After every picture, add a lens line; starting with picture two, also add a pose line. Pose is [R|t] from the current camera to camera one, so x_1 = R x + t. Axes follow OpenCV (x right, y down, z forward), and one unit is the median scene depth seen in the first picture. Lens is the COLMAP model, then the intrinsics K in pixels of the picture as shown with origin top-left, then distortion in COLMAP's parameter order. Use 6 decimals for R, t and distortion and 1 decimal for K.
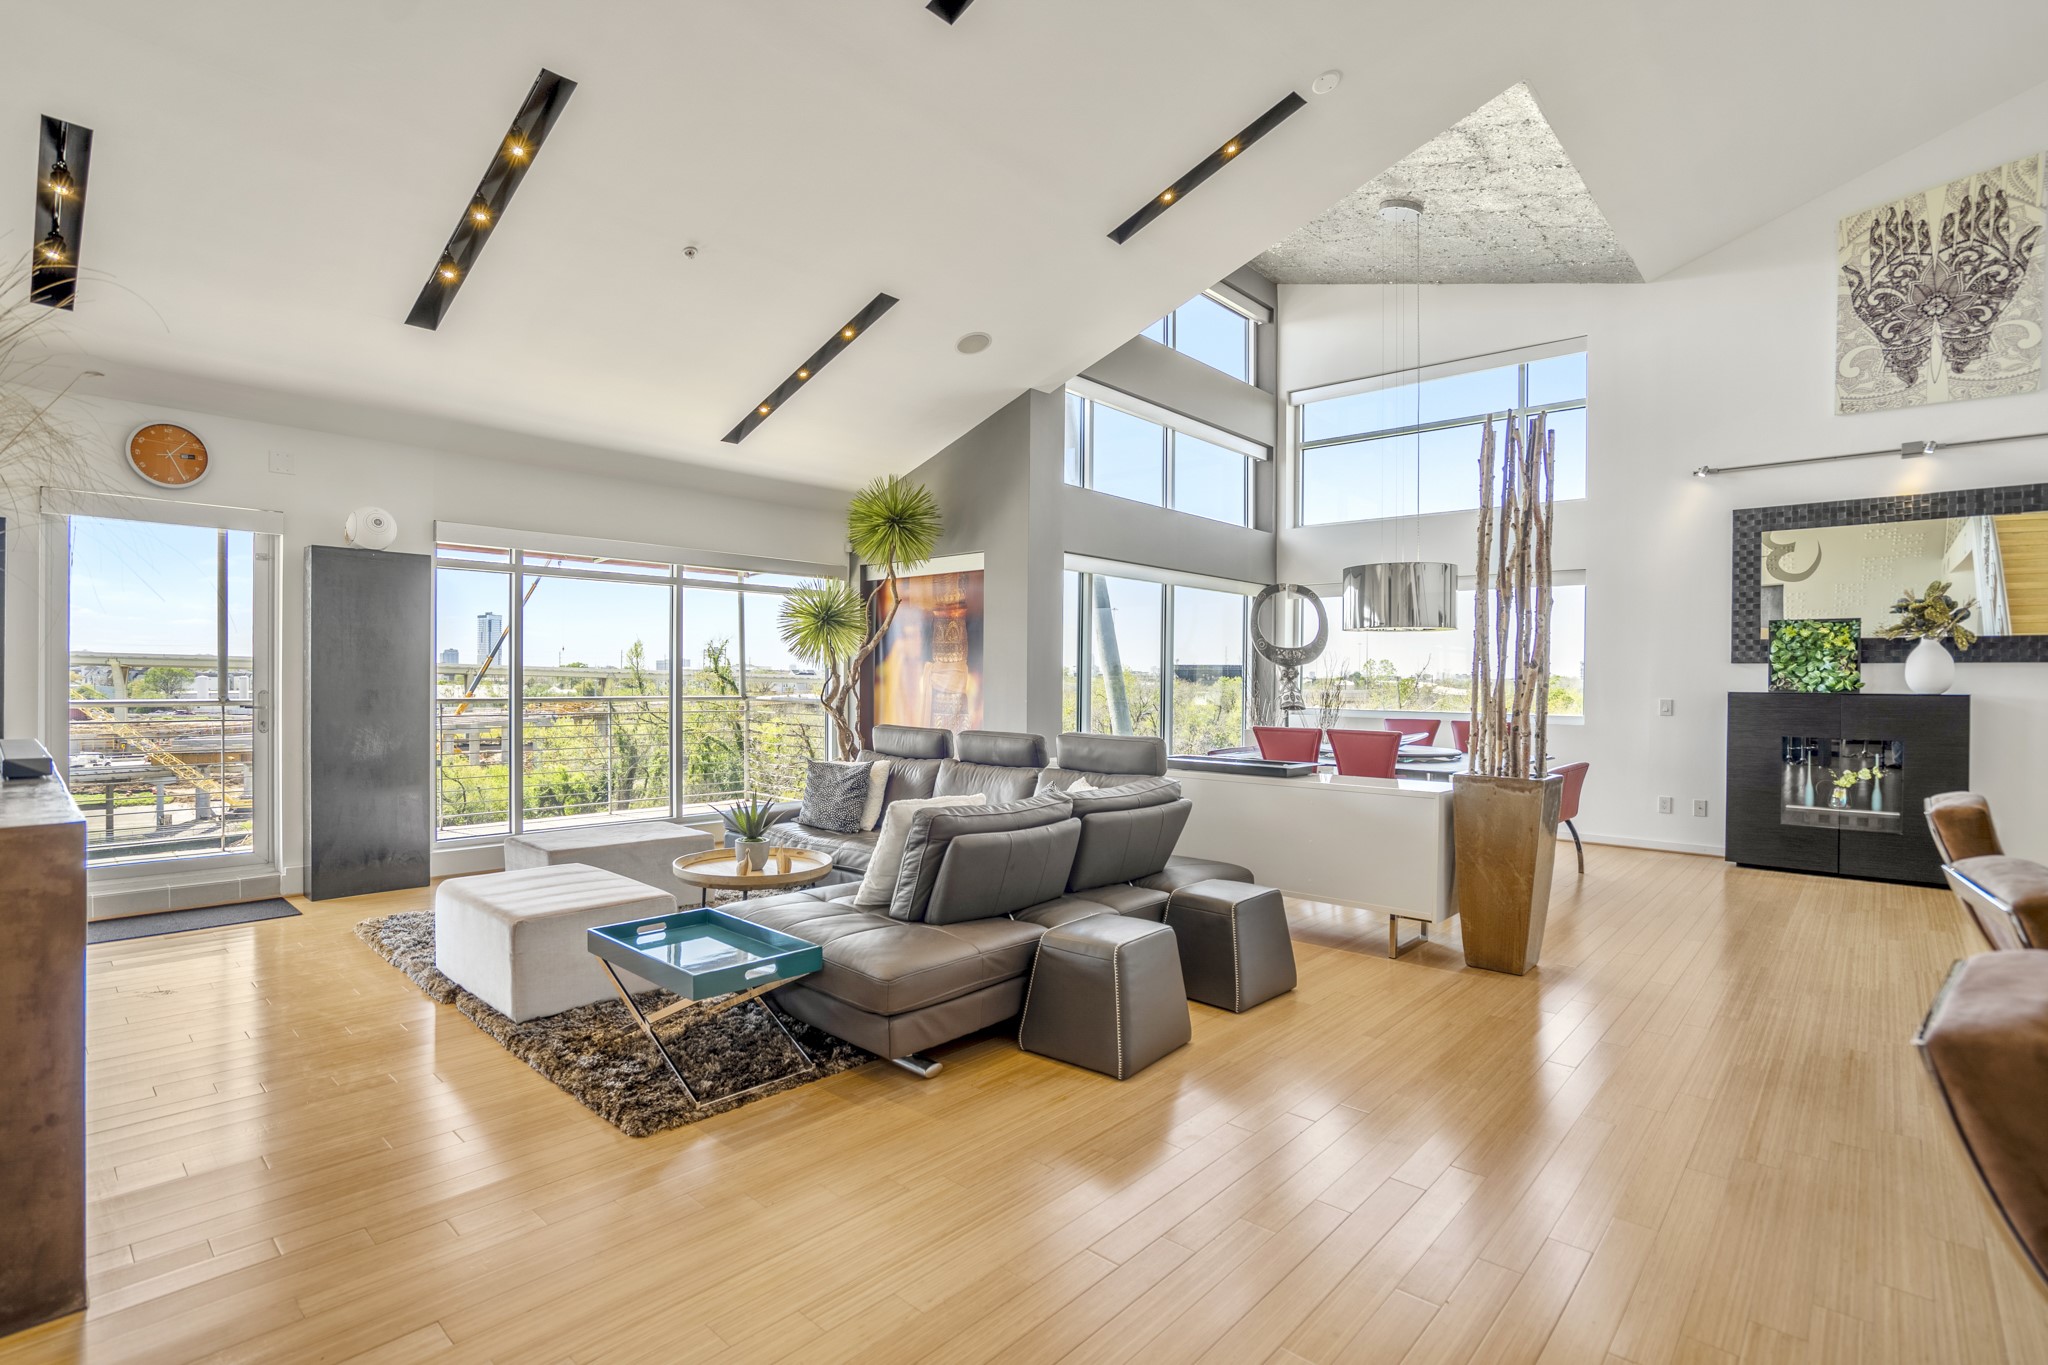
lens RADIAL K [[980.0, 0, 1023.2], [0, 980.0, 688.4], [0, 0, 1]] dist [-0.051386, 0.018378]
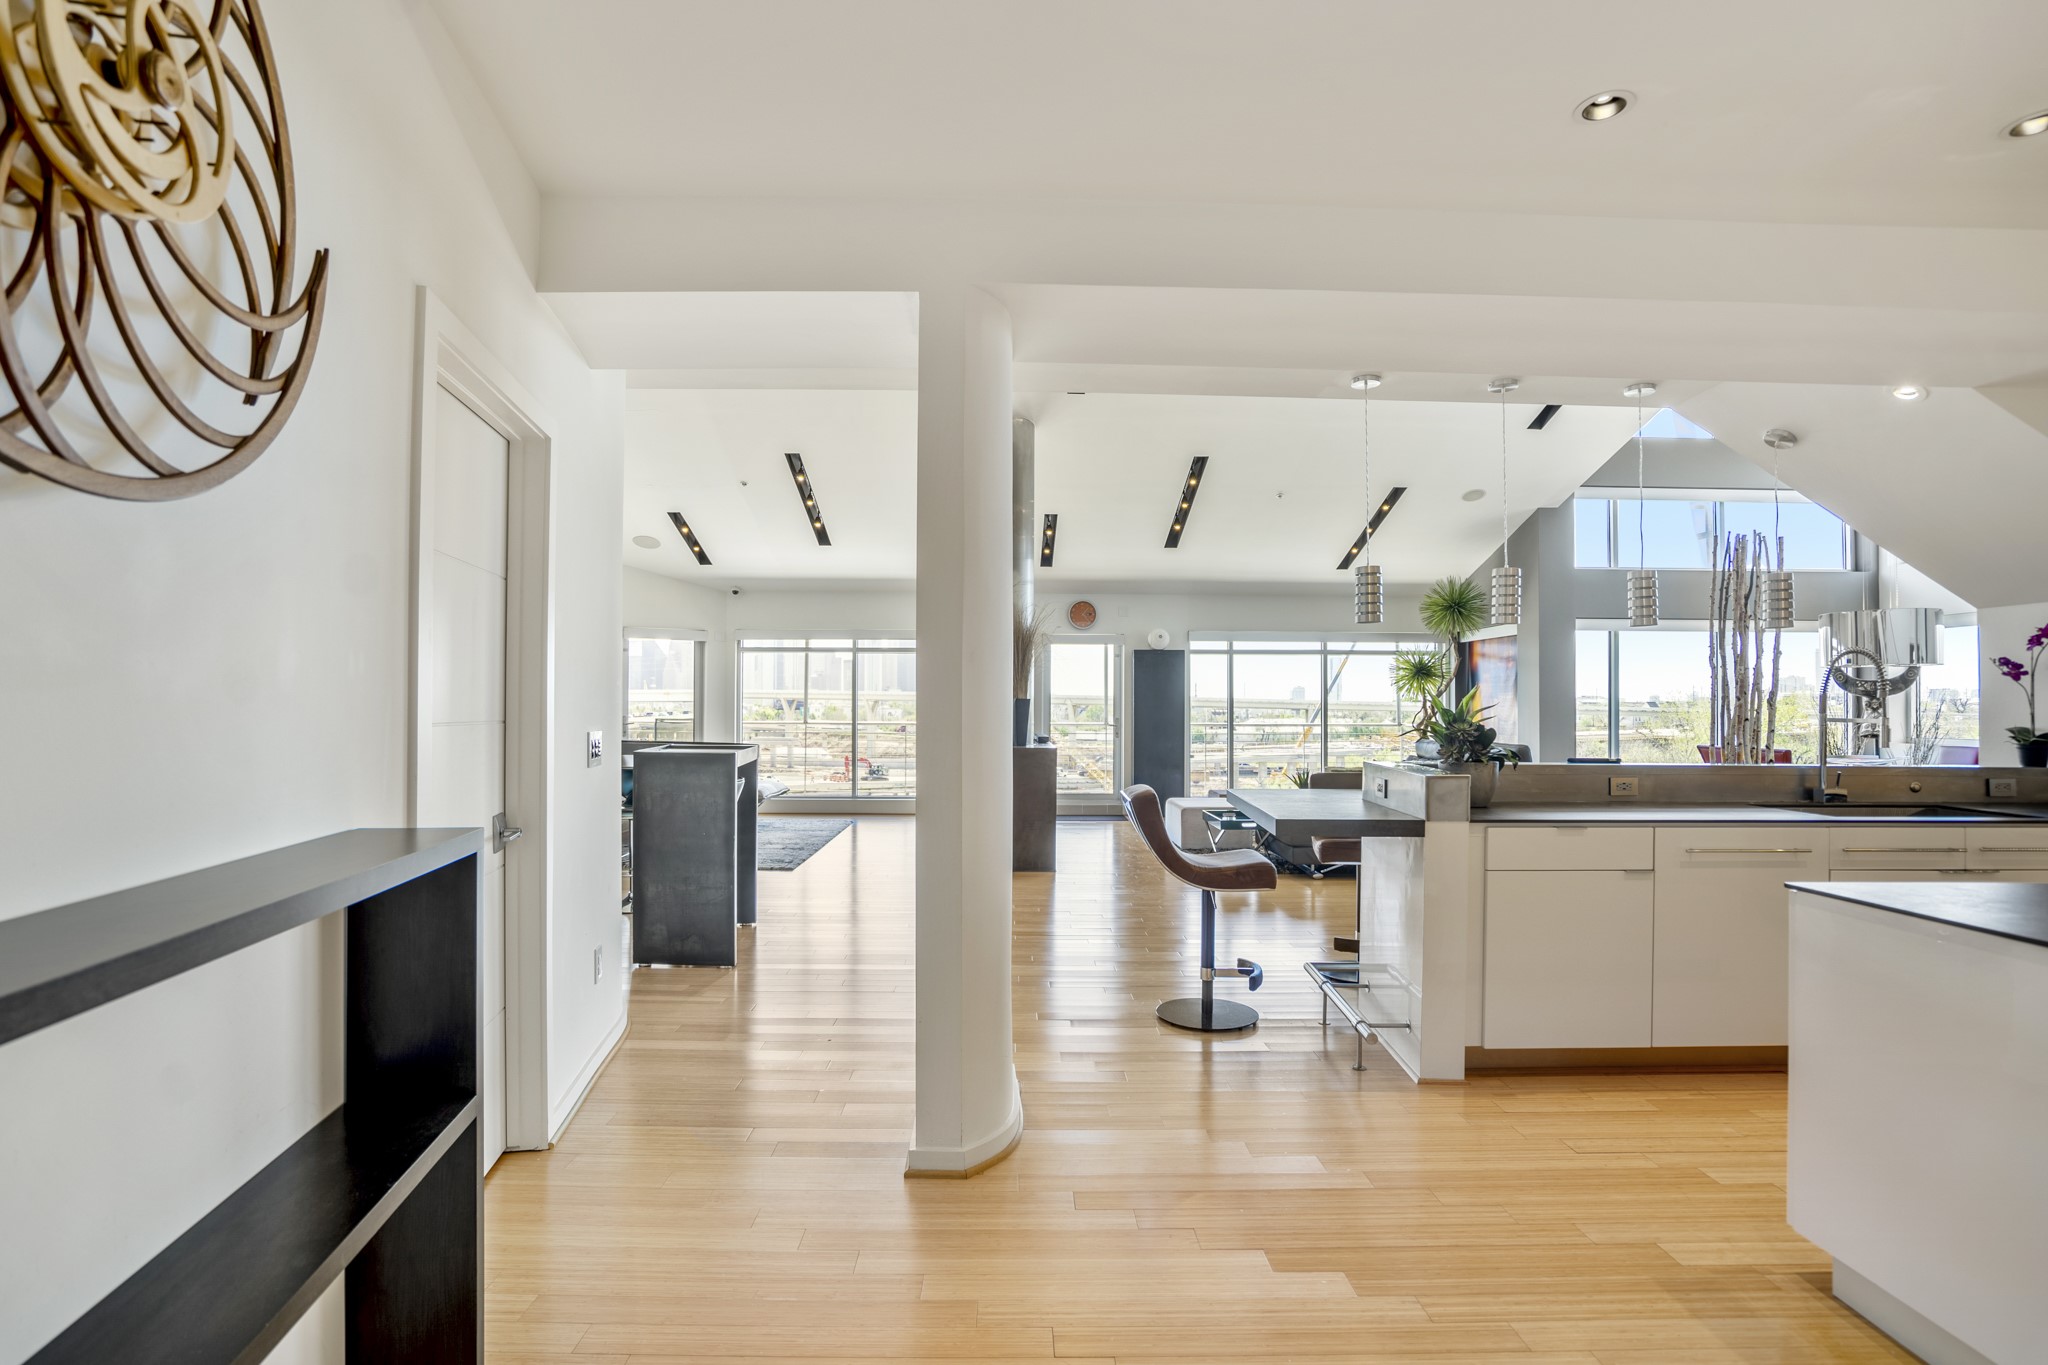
lens RADIAL K [[980.0, 0, 1023.2], [0, 980.0, 688.4], [0, 0, 1]] dist [-0.051386, 0.018378]
pose [[0.689017, -0.021337, -0.724431, 0.505728], [-0.003938, 0.999442, -0.033183, 0.007420], [0.724734, 0.025717, 0.688548, -0.516825]]
